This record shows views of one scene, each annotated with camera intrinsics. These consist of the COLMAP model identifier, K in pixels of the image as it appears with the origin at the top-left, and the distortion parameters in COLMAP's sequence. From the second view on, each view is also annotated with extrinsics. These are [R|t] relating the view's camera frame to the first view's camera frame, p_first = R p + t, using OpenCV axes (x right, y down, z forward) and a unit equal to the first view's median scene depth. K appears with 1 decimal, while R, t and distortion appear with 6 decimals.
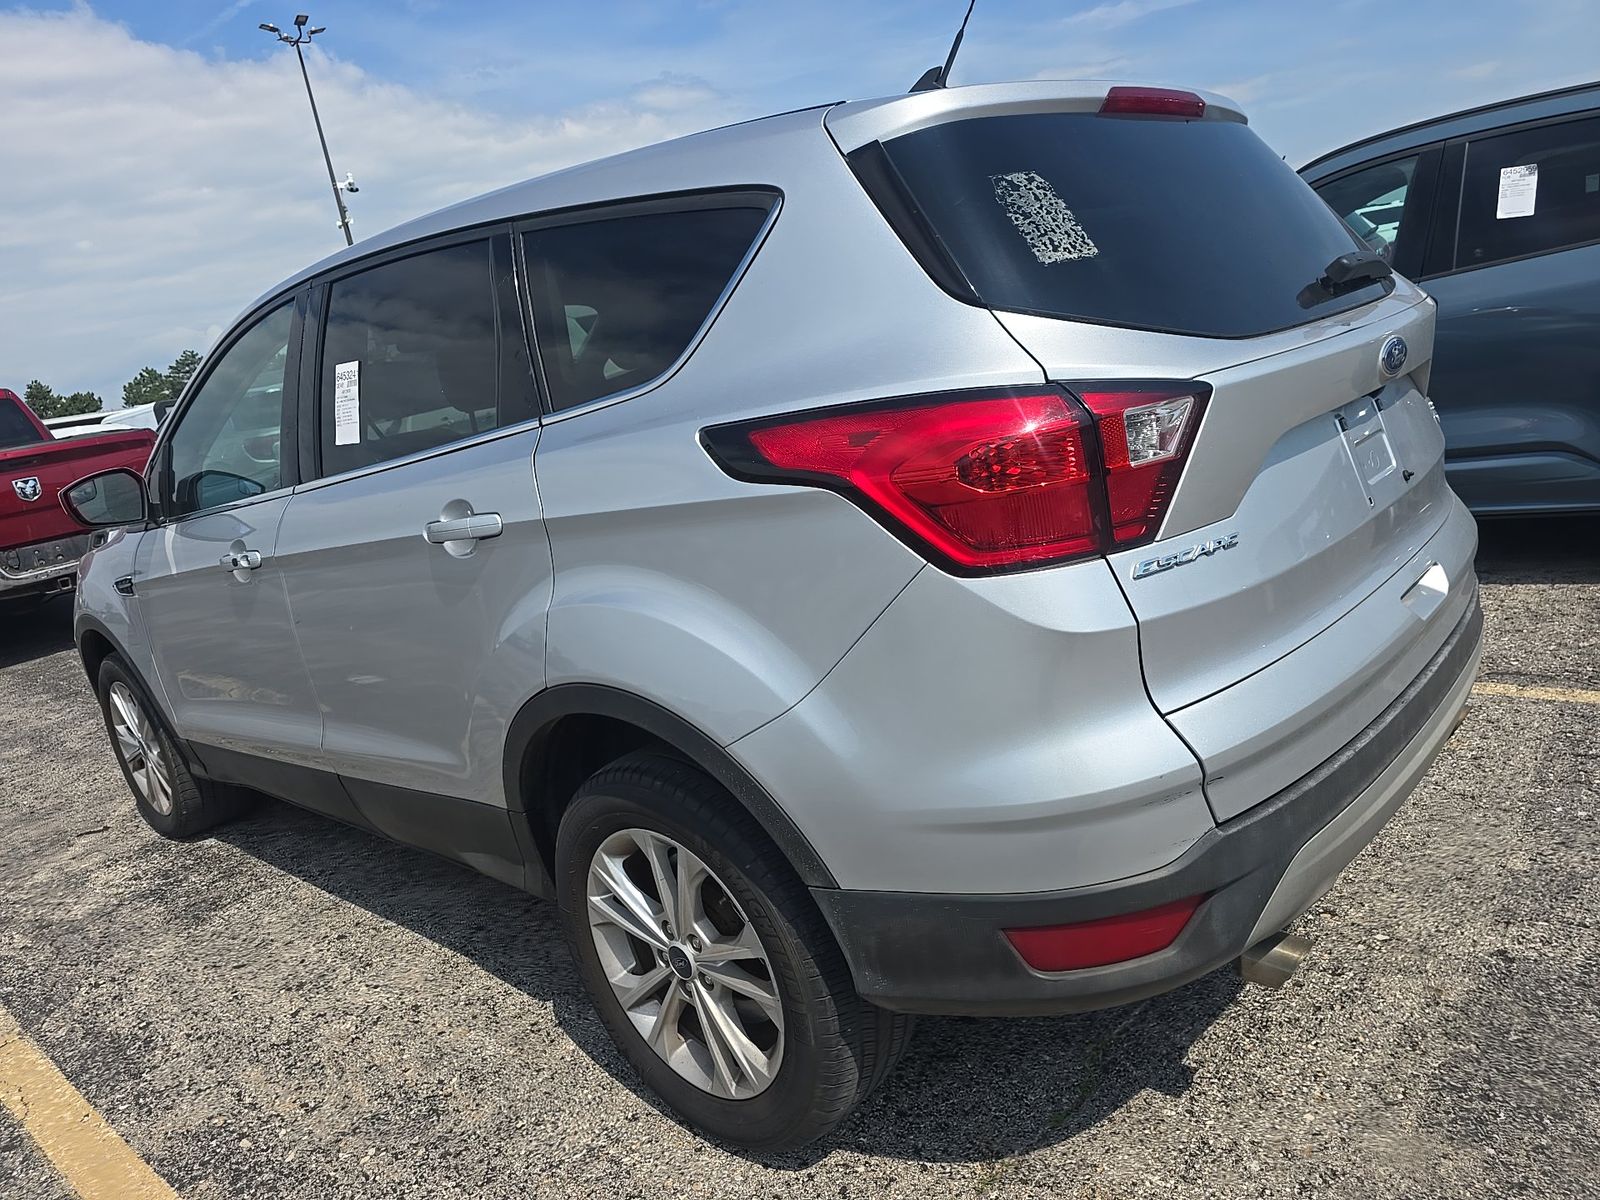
lens RADIAL K [[1093.4, 0, 800.0], [0, 1093.4, 600.0], [0, 0, 1]] dist [0.002350, 0.001726]
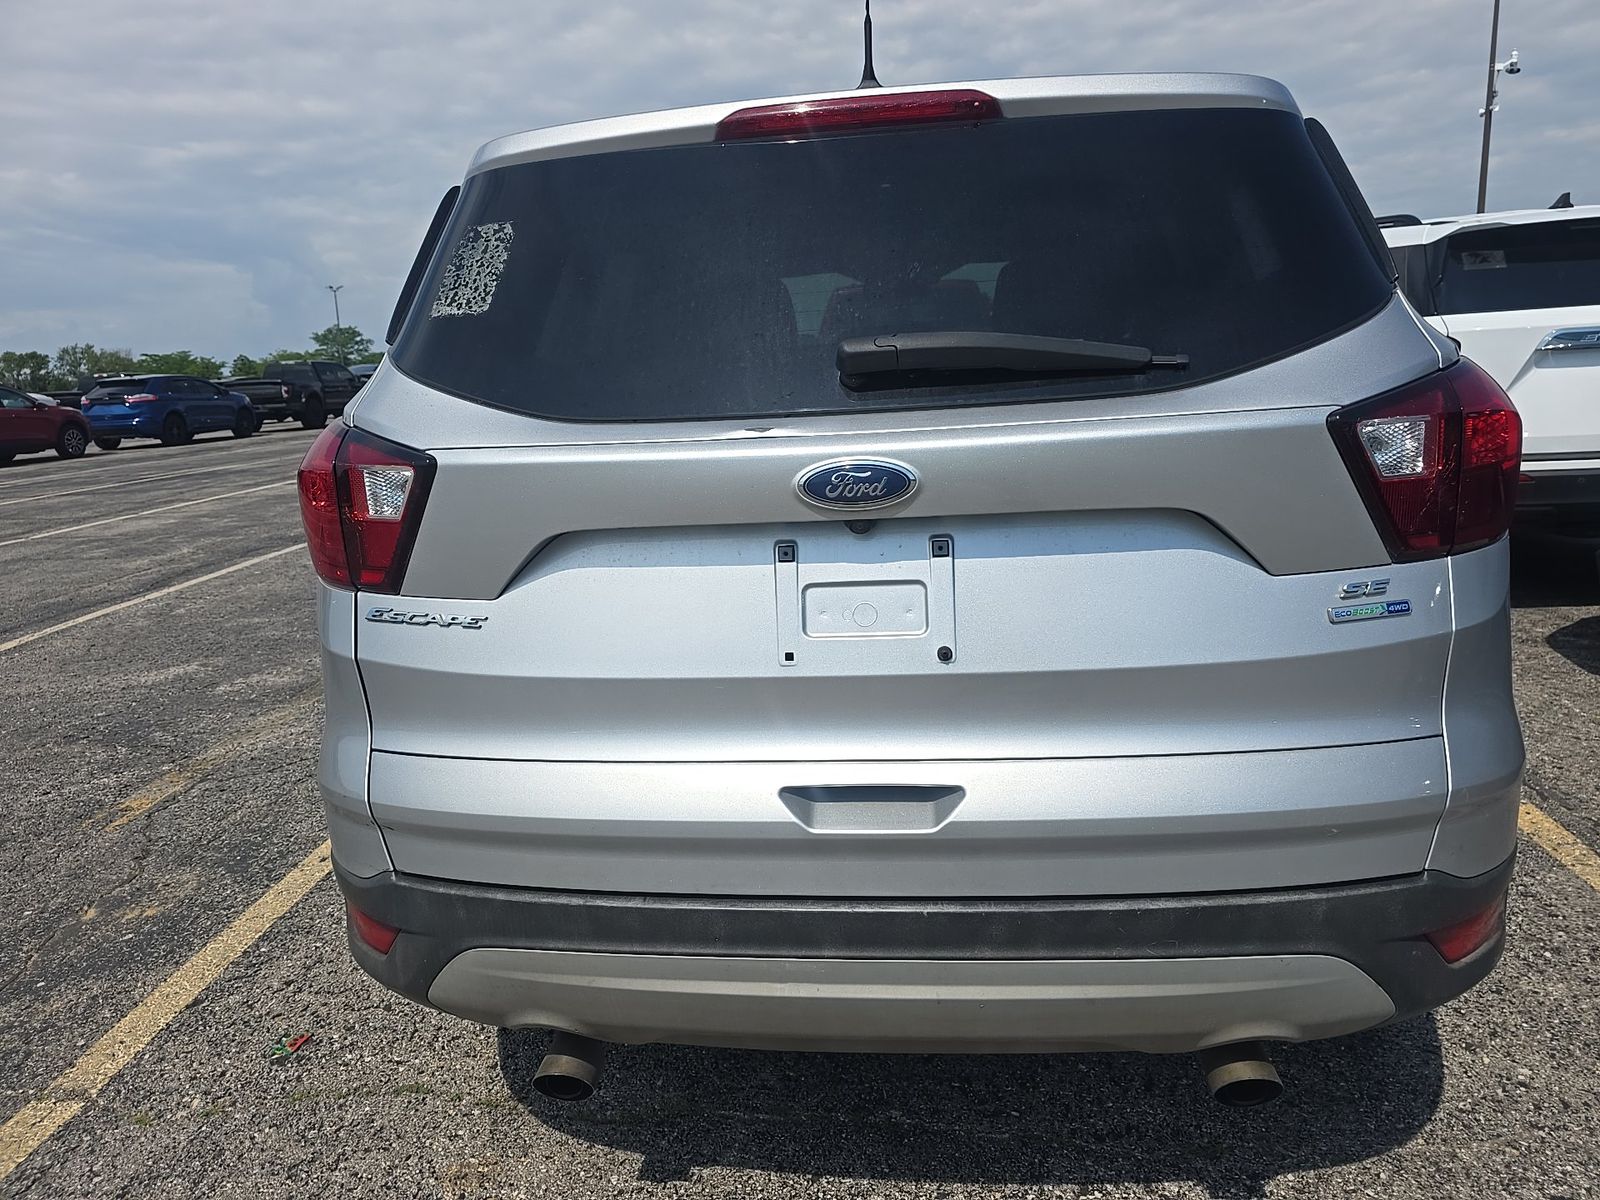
lens RADIAL K [[1078.0, 0, 800.0], [0, 1078.0, 600.0], [0, 0, 1]] dist [0.020902, -0.000471]
pose [[0.585163, 0.306065, -0.750938, 1.012134], [-0.235615, 0.950258, 0.203702, -0.266632], [0.775931, 0.057734, 0.628170, 0.487928]]
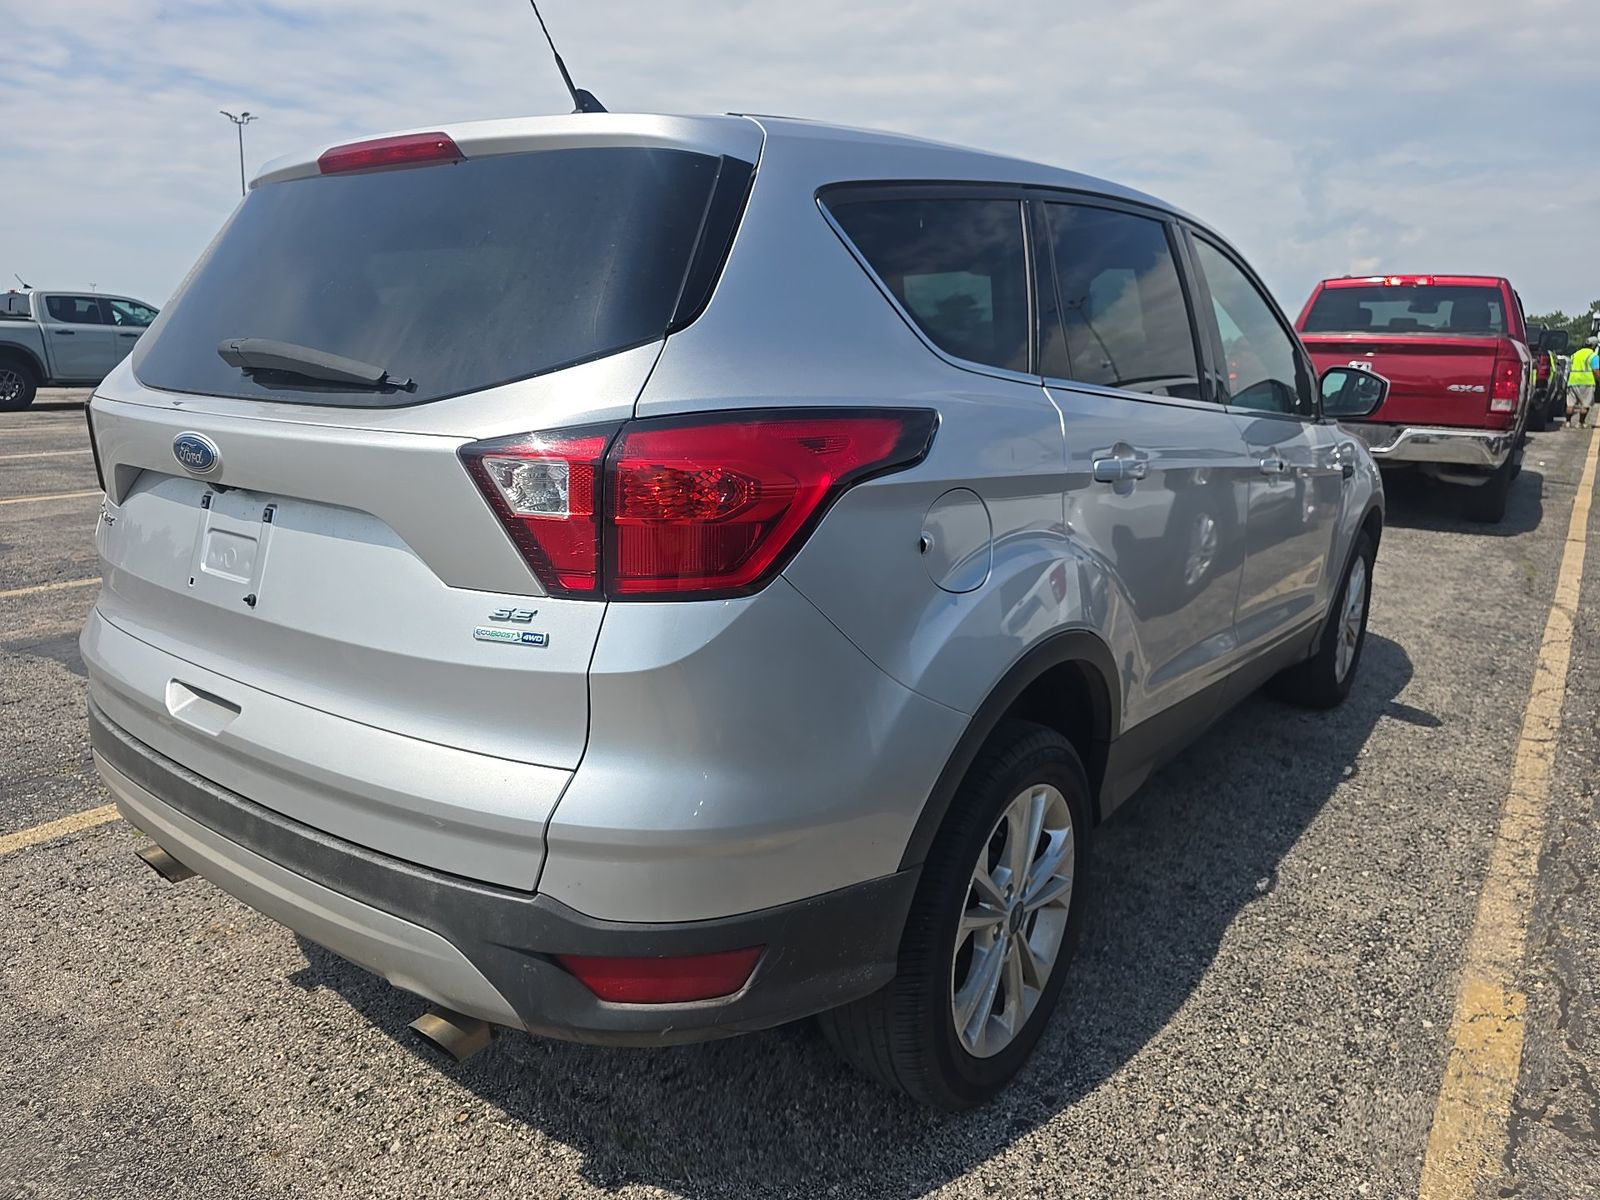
lens RADIAL K [[1084.7, 0, 799.9], [0, 1084.7, 612.4], [0, 0, 1]] dist [0.006118, -0.001028]
pose [[0.085564, 0.399687, -0.912649, 1.391377], [-0.276177, 0.889629, 0.363713, -0.542606], [0.957291, 0.220932, 0.186504, 1.261496]]
